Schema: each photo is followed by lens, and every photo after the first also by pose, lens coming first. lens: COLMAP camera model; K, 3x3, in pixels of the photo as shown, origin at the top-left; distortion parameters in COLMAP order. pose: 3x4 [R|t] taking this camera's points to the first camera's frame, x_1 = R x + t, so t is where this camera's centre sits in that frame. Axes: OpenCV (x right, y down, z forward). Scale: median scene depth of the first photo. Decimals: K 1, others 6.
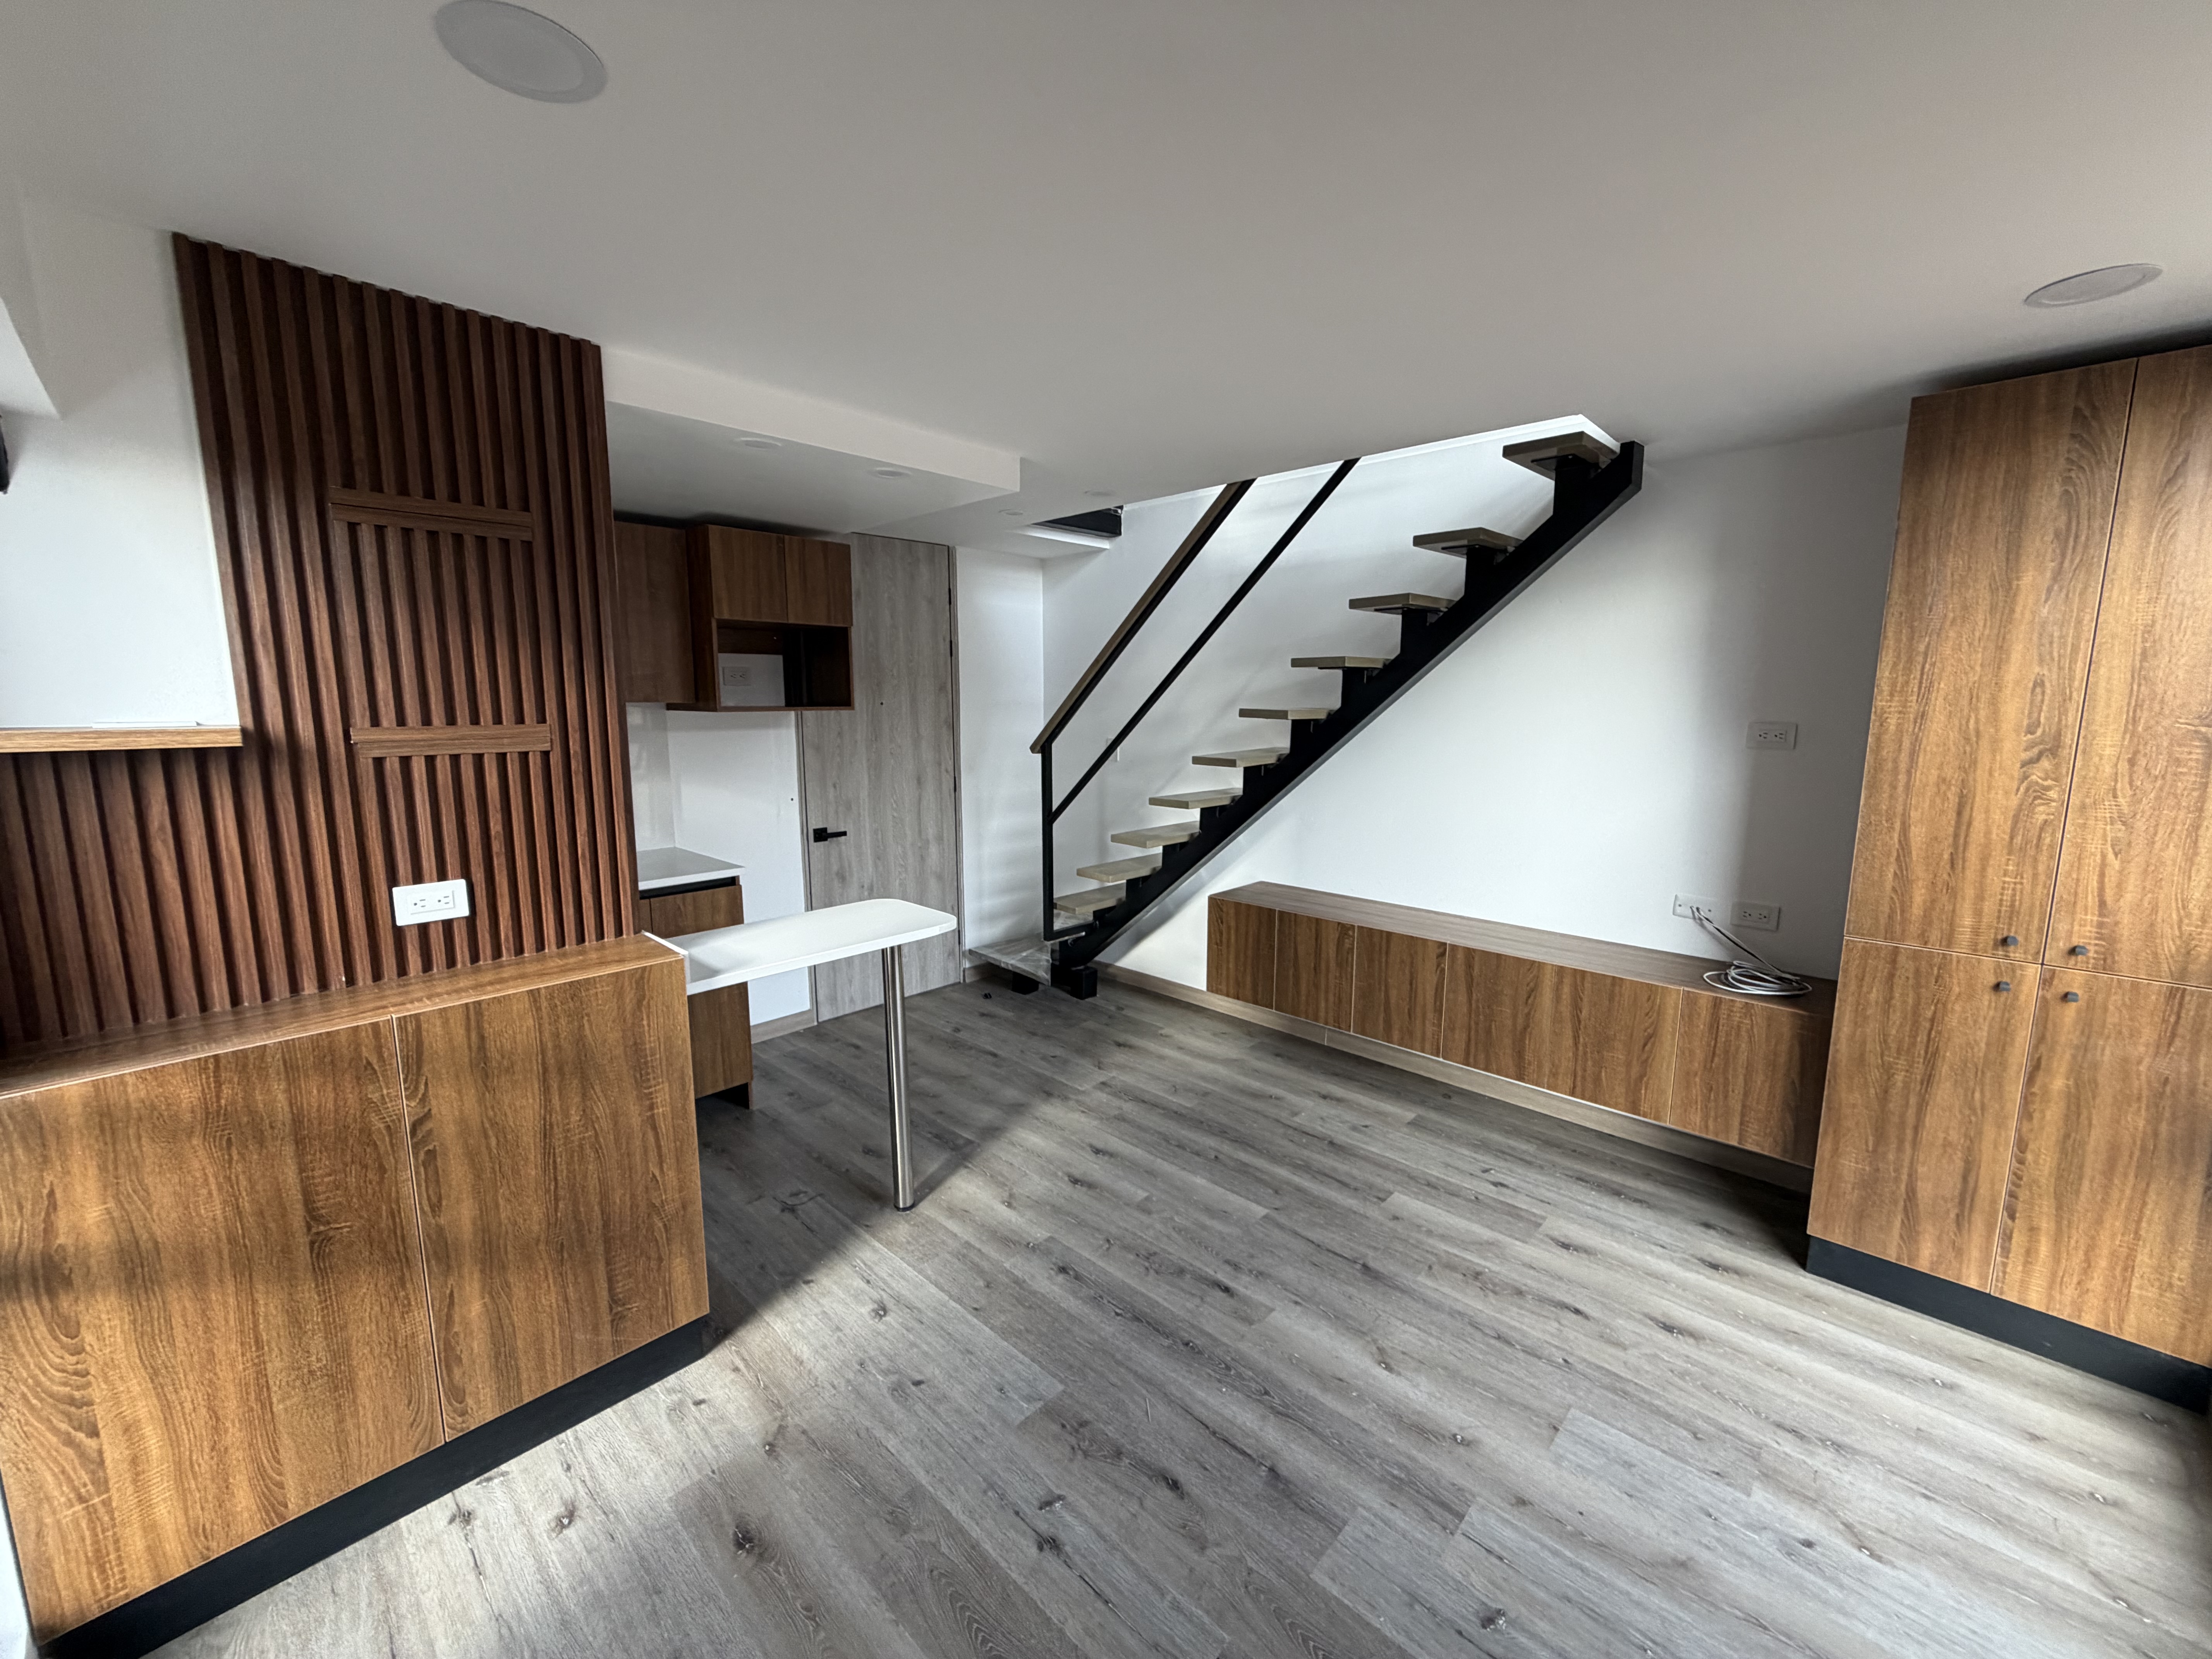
lens RADIAL K [[878.6, 0, 1101.4], [0, 878.6, 825.4], [0, 0, 1]] dist [-0.000052, 0.000828]
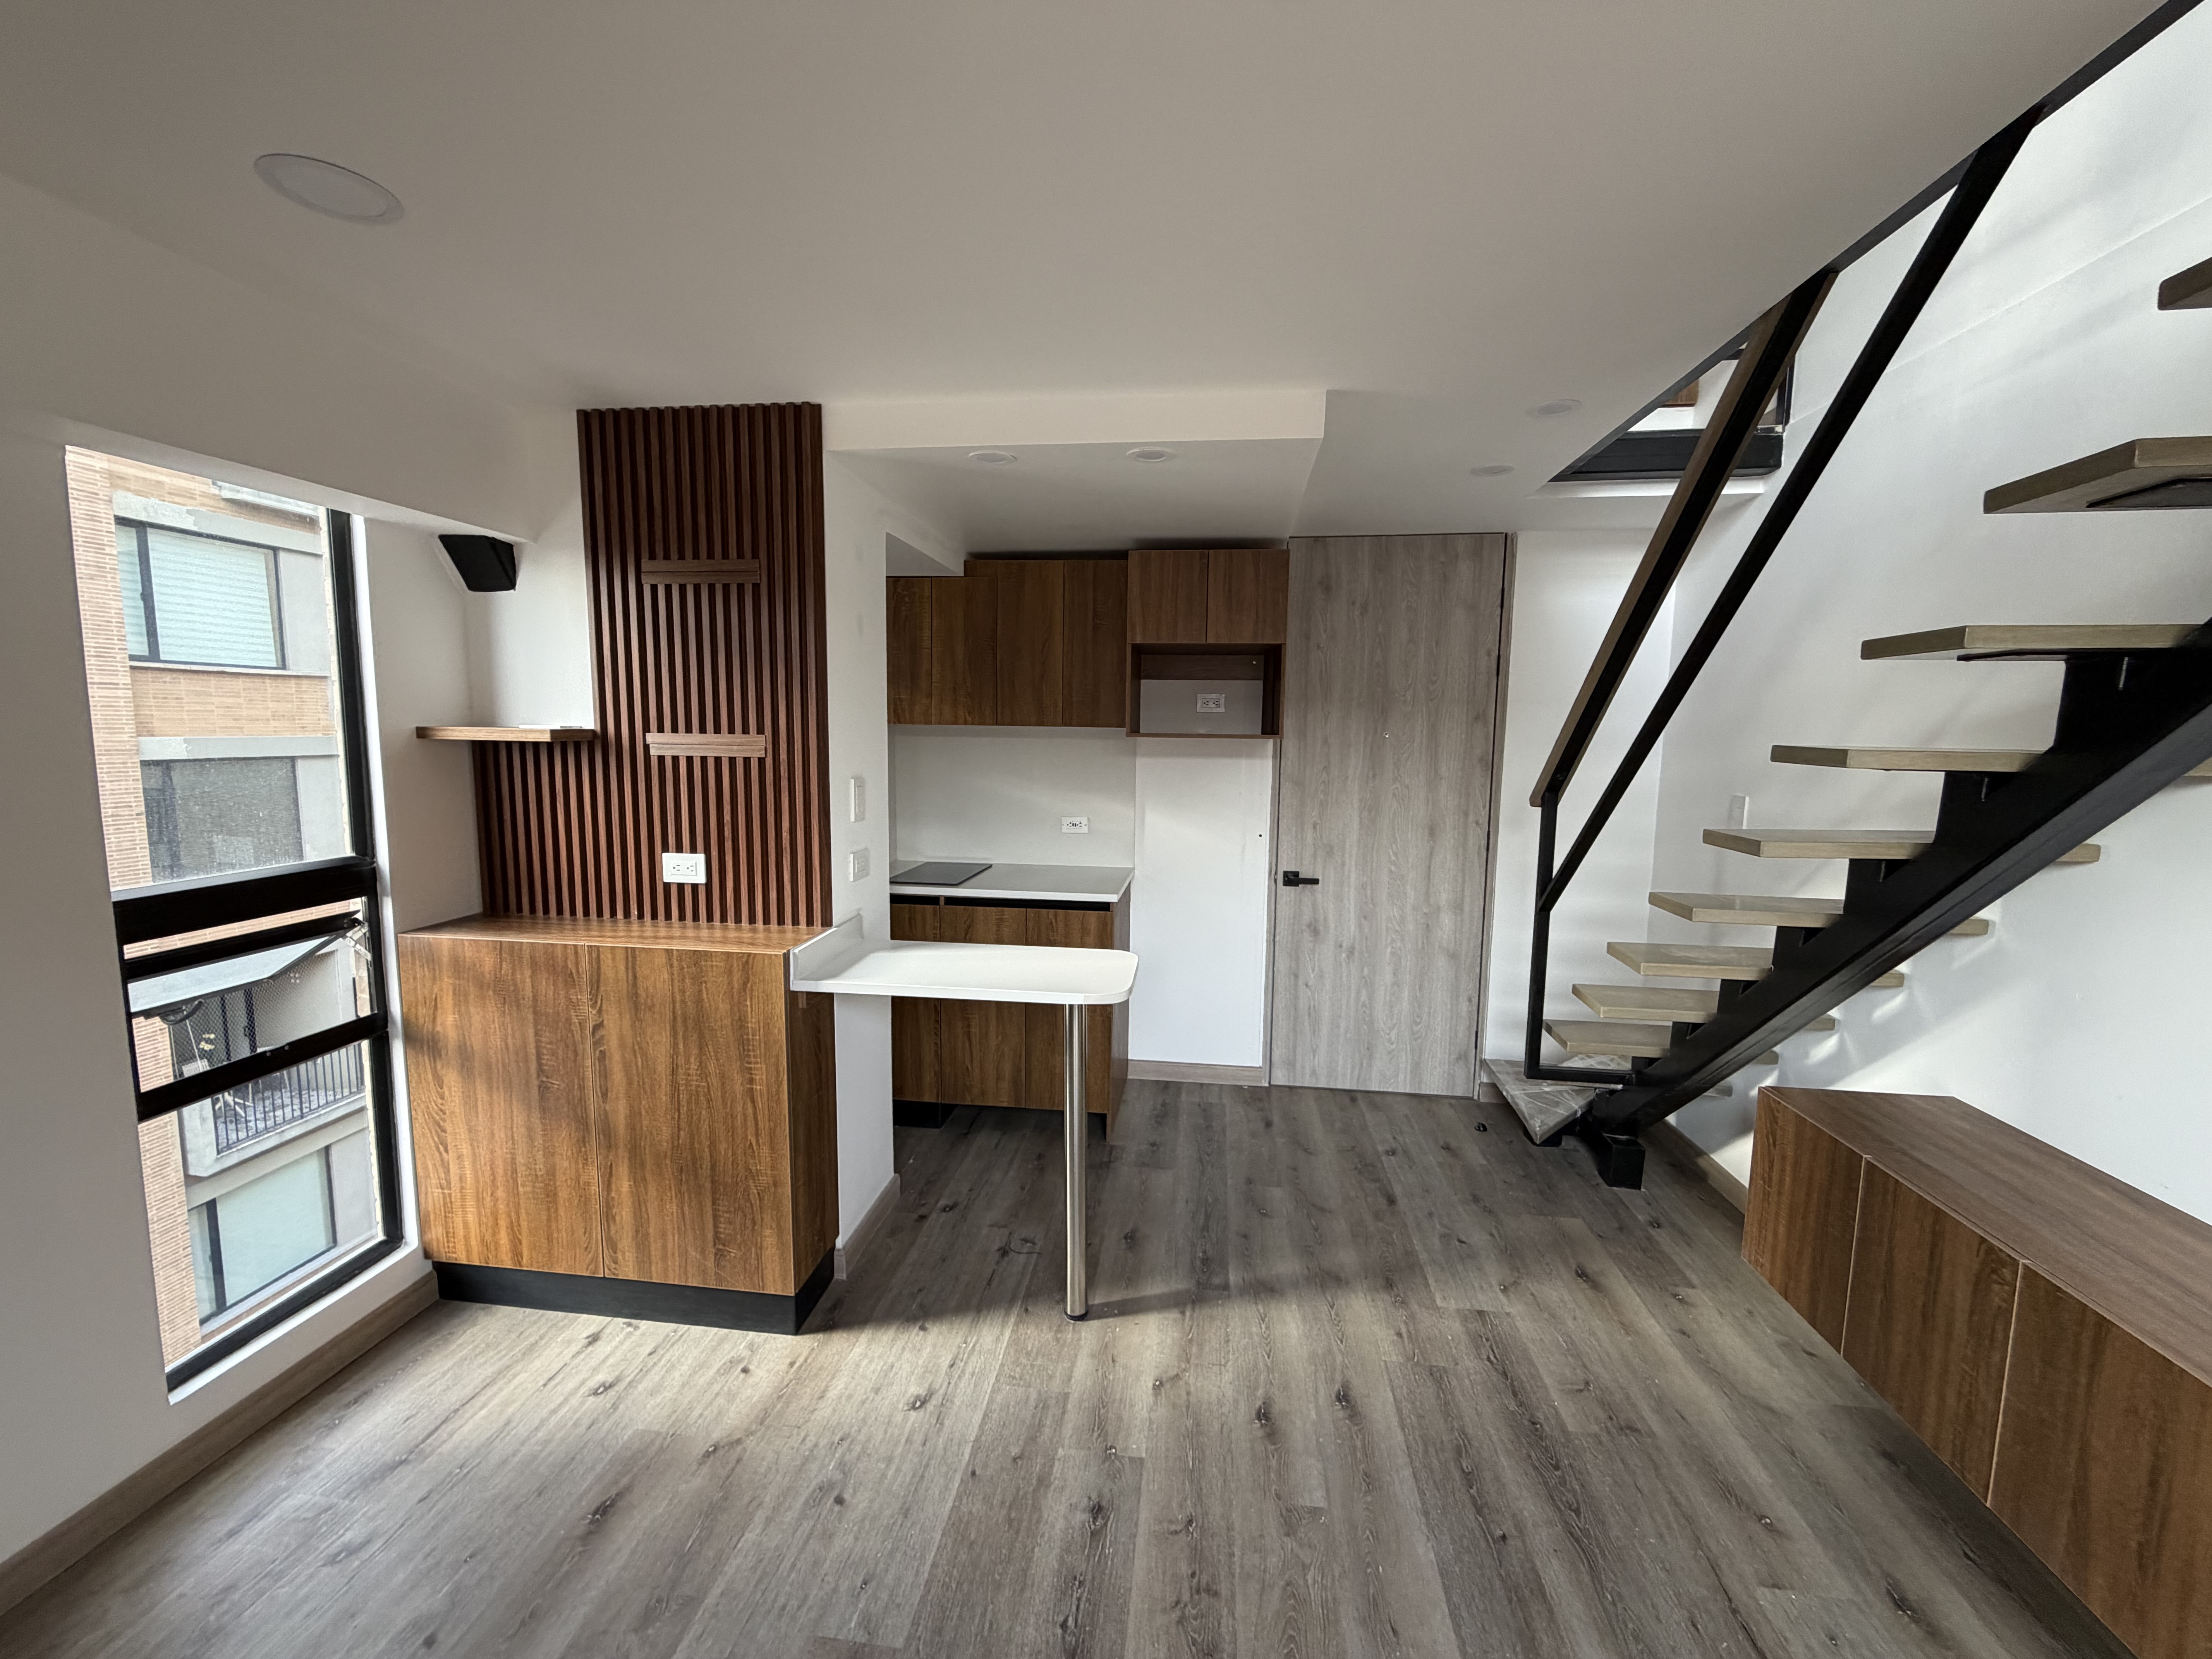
lens RADIAL K [[878.6, 0, 1106.8], [0, 878.6, 827.3], [0, 0, 1]] dist [-0.000052, 0.000828]
pose [[0.594351, 0.096262, -0.798423, 0.519449], [-0.130958, 0.991144, 0.022012, -0.067409], [0.793471, 0.091477, 0.601694, 0.569746]]
